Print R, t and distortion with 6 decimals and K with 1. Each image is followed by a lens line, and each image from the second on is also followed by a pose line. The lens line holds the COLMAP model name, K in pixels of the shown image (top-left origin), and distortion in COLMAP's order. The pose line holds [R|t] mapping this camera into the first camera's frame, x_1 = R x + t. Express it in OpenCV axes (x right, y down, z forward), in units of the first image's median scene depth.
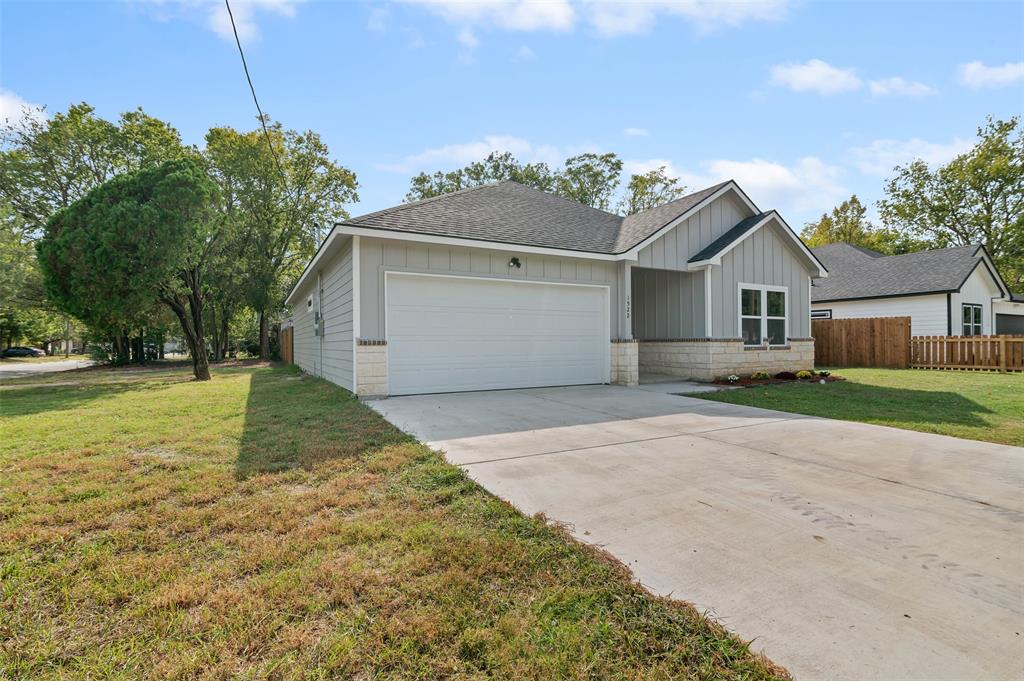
lens RADIAL K [[470.7, 0, 512.0], [0, 470.7, 340.5], [0, 0, 1]] dist [-0.012354, -0.000108]
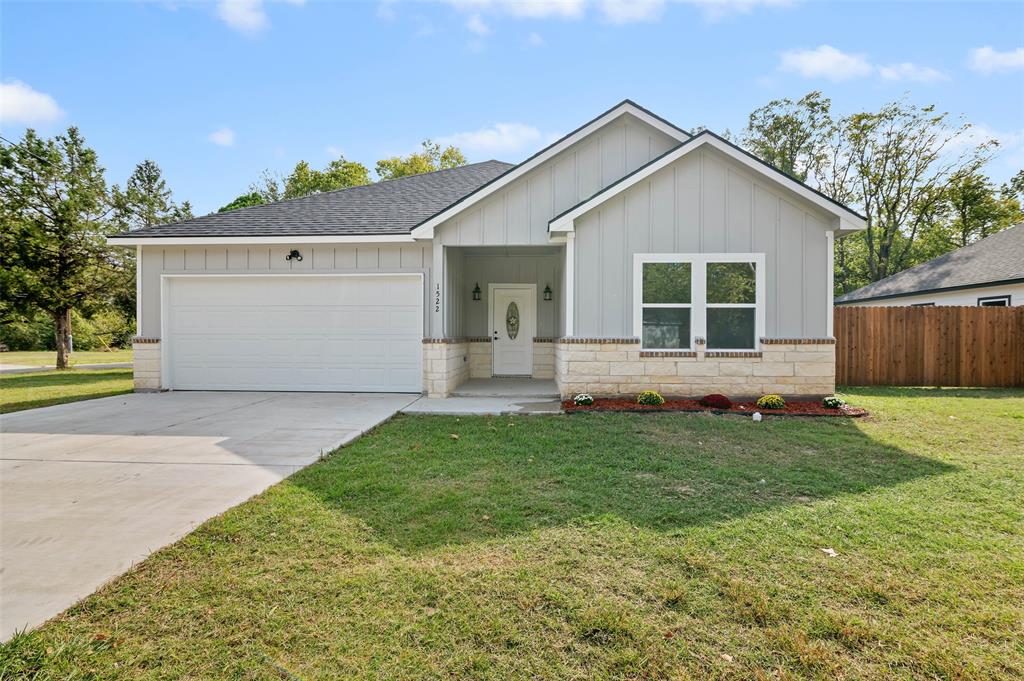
lens RADIAL K [[474.7, 0, 511.9], [0, 474.7, 346.5], [0, 0, 1]] dist [-0.009408, 0.000152]
pose [[0.850407, 0.012607, -0.525974, 0.670349], [-0.005948, 0.999879, 0.014350, -0.002020], [0.526092, -0.009075, 0.850379, 0.333822]]
